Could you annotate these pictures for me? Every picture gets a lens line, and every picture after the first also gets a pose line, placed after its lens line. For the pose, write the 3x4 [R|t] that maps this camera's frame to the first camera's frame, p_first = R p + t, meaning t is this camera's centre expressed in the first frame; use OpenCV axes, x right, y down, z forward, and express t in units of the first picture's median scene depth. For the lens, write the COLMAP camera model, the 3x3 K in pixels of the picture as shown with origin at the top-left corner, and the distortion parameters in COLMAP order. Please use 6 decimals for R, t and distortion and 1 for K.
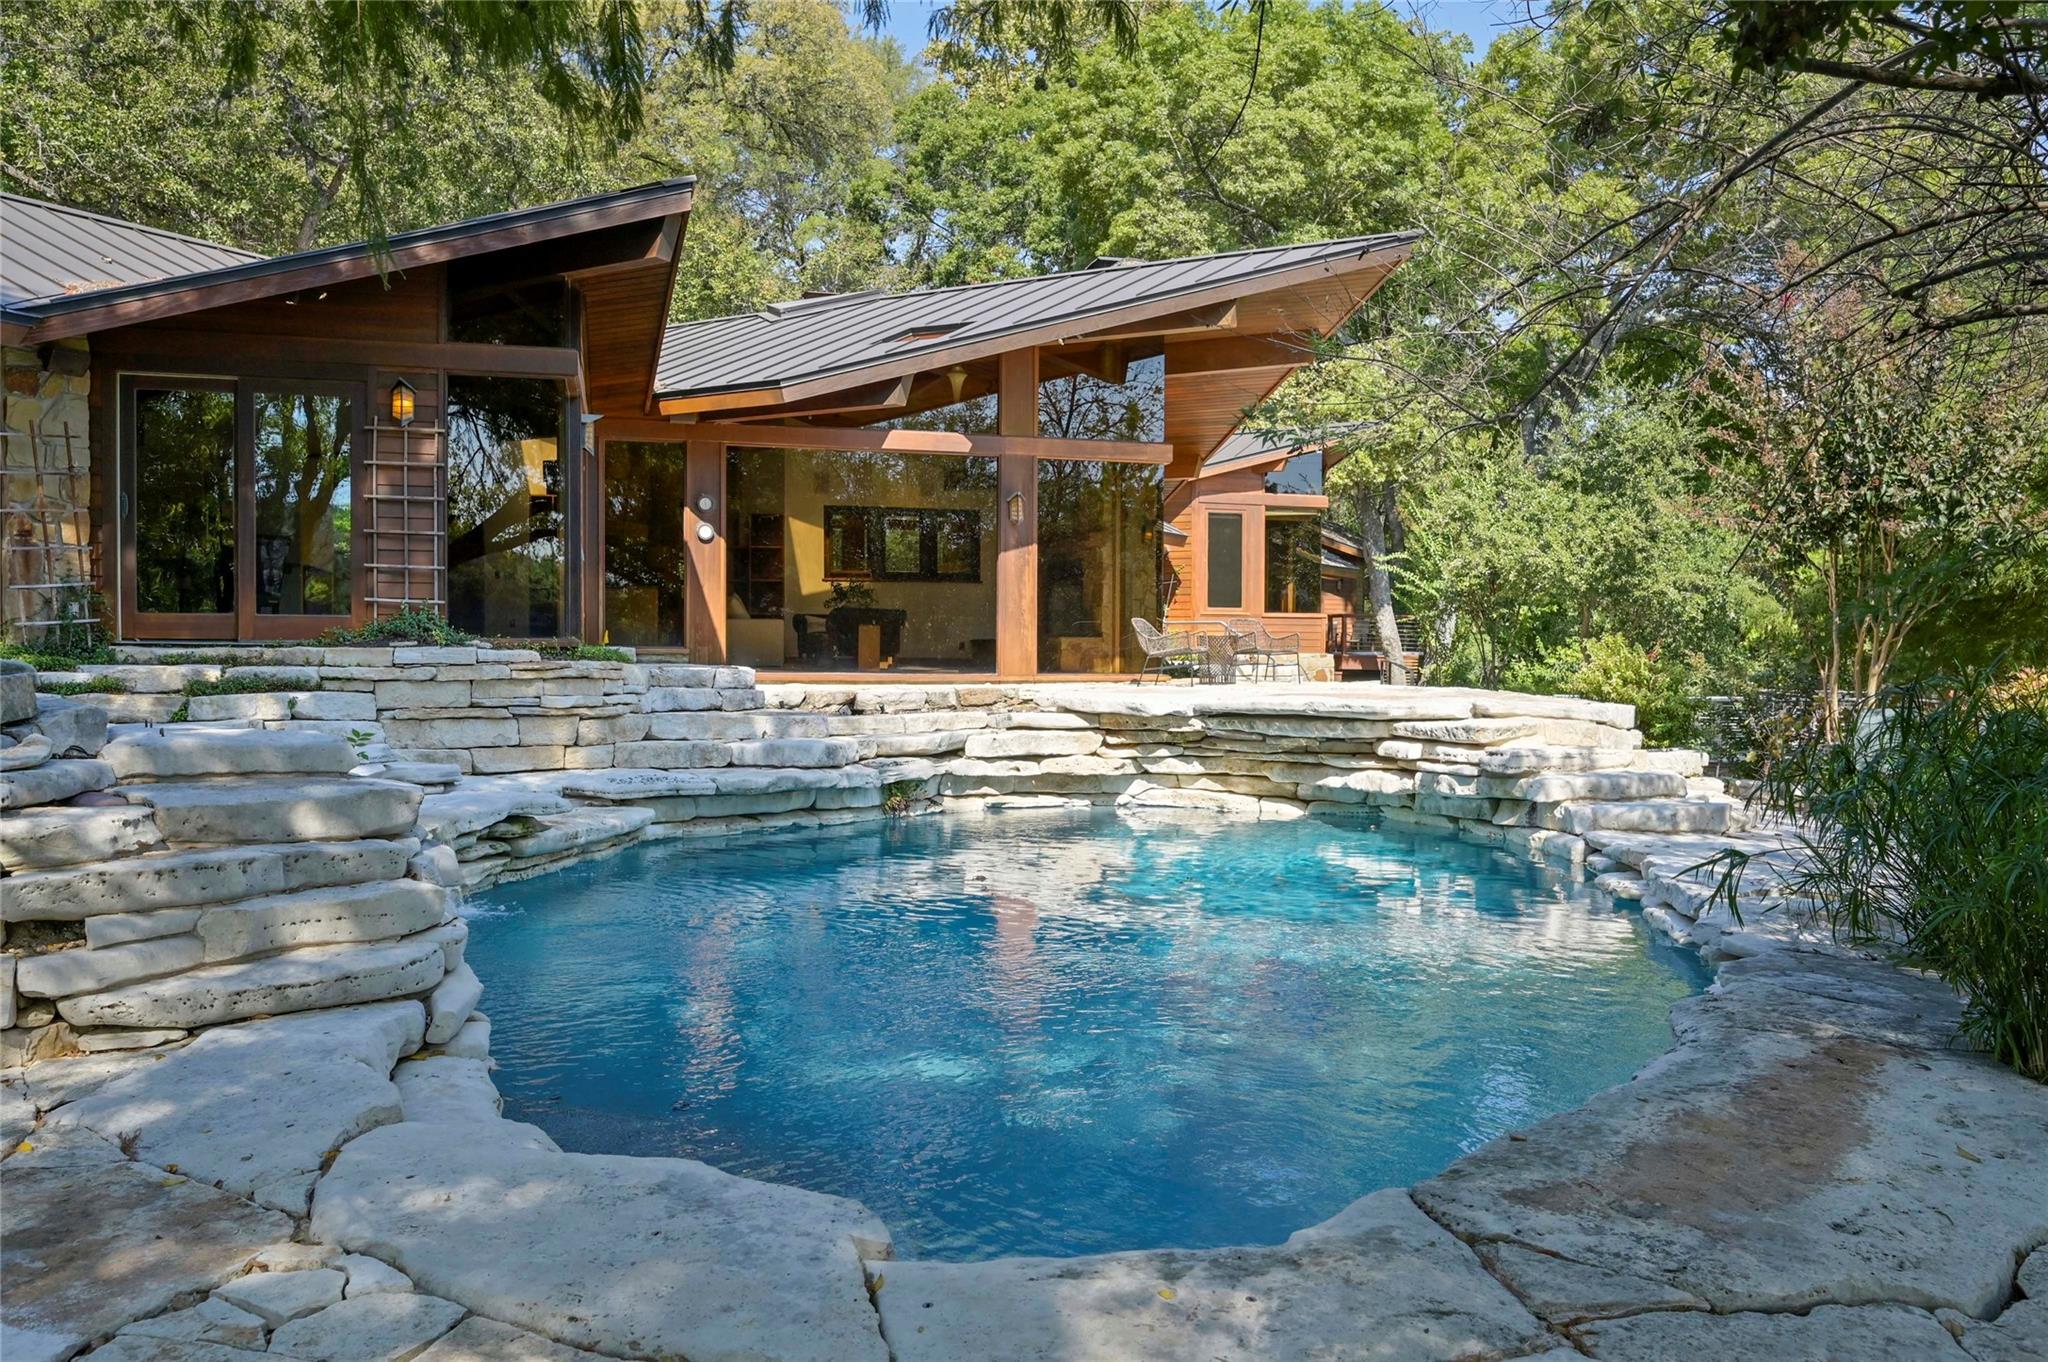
lens RADIAL K [[1508.2, 0, 1024.0], [0, 1508.2, 681.0], [0, 0, 1]] dist [-0.000805, -0.000767]
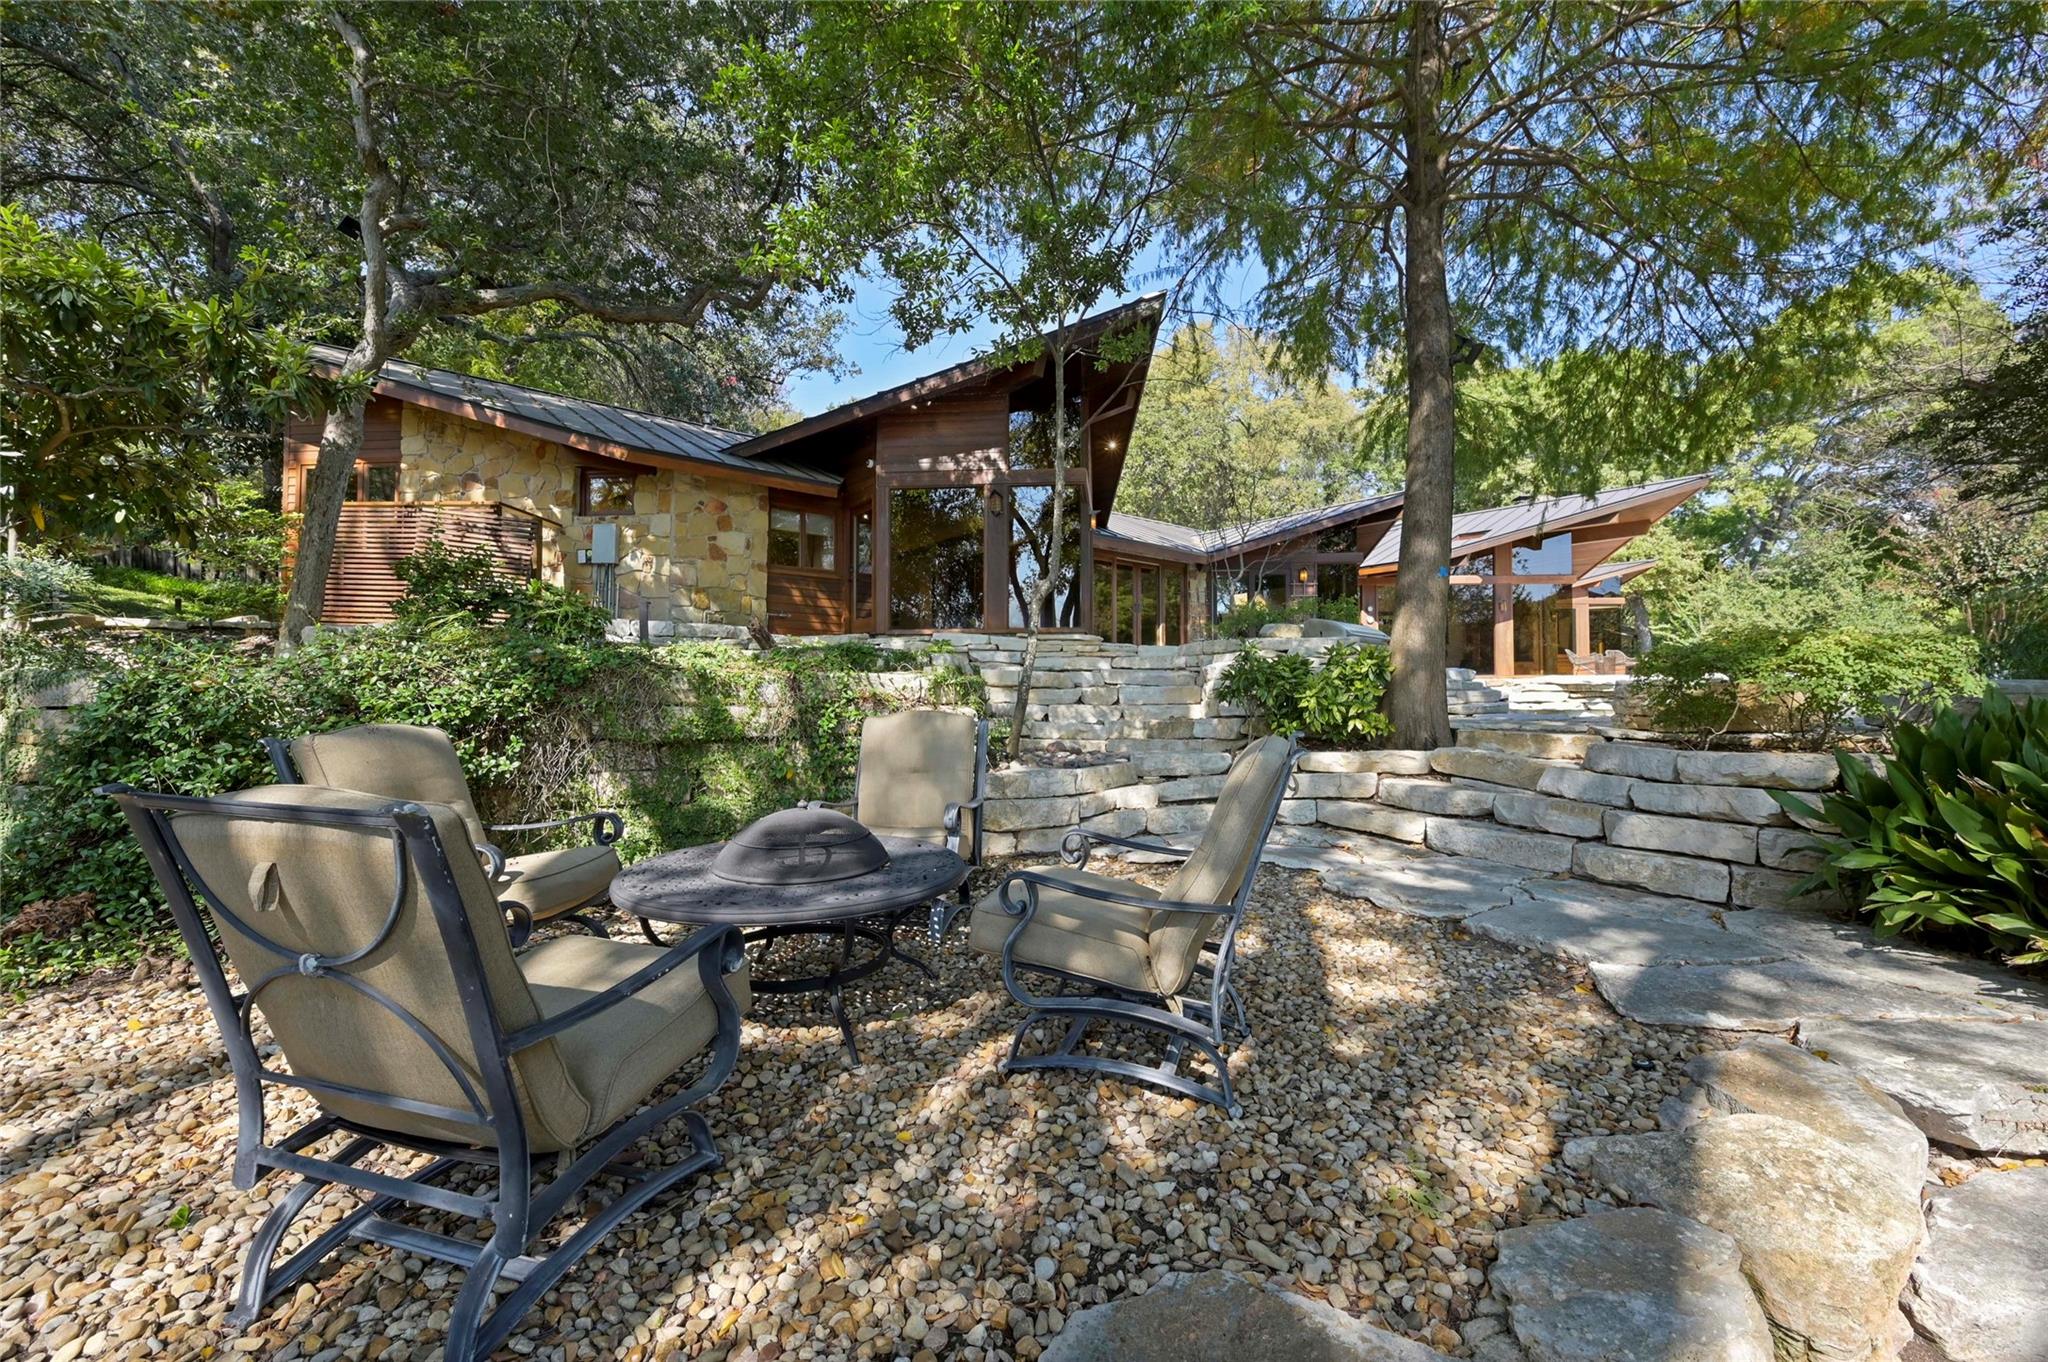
lens RADIAL K [[810.0, 0, 1025.2], [0, 810.0, 684.8], [0, 0, 1]] dist [-0.000371, -0.000197]
pose [[0.935121, -0.014212, -0.354044, -0.196987], [-0.002674, 0.998884, -0.047161, 0.055173], [0.354319, 0.045048, 0.934039, -0.345315]]
